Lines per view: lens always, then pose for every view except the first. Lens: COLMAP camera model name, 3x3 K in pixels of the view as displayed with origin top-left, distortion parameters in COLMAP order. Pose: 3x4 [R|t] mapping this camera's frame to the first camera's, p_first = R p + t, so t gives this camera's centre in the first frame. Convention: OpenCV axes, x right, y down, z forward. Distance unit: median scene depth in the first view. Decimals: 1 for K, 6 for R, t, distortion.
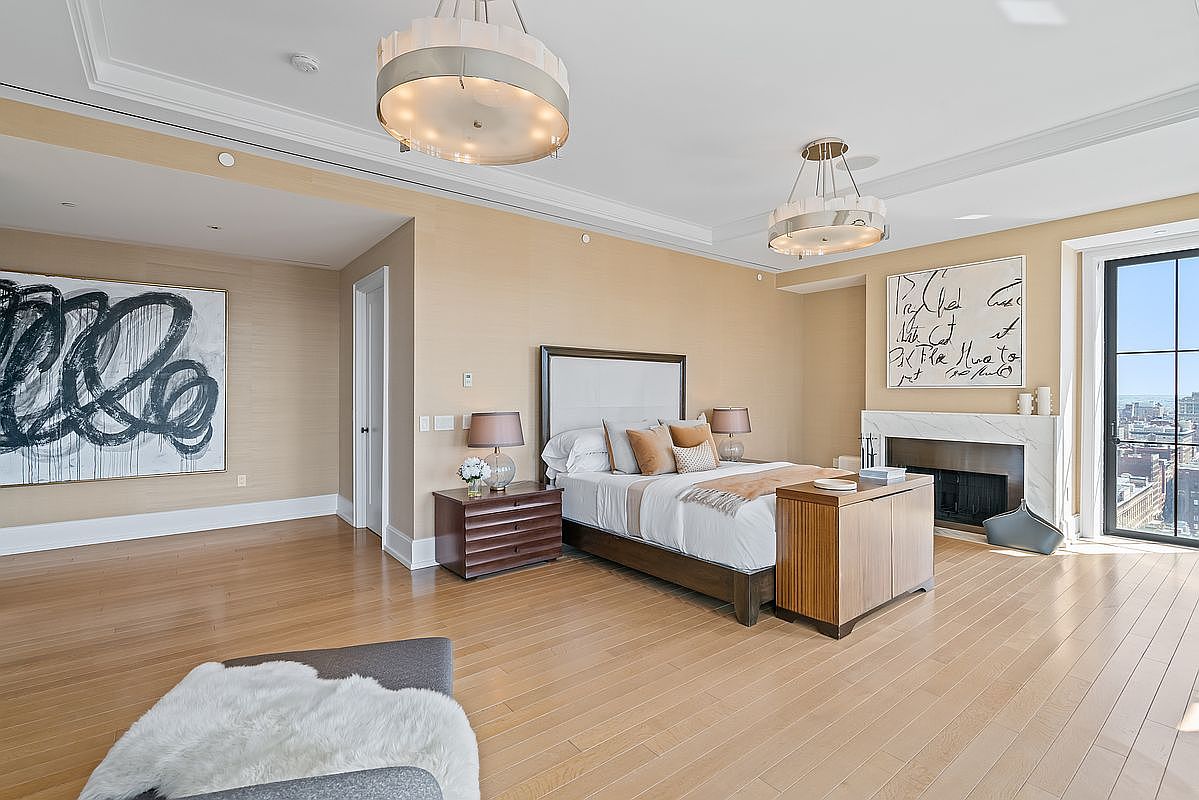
lens RADIAL K [[539.2, 0, 598.4], [0, 539.2, 392.3], [0, 0, 1]] dist [-0.015972, 0.005483]
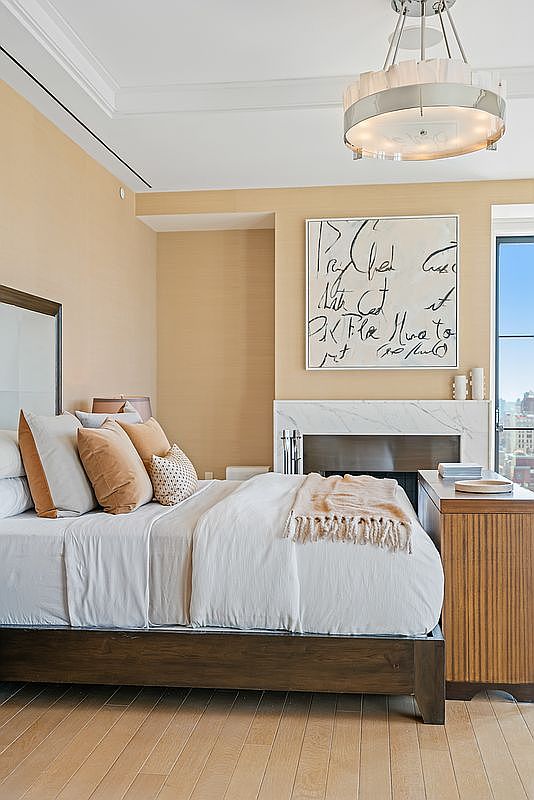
lens RADIAL K [[783.0, 0, 267.2], [0, 783.0, 404.3], [0, 0, 1]] dist [0.009419, 0.000000]
pose [[0.719883, -0.008791, 0.694039, -0.296651], [0.002212, 0.999944, 0.010371, 0.033393], [-0.694092, -0.005930, 0.719862, 0.293115]]
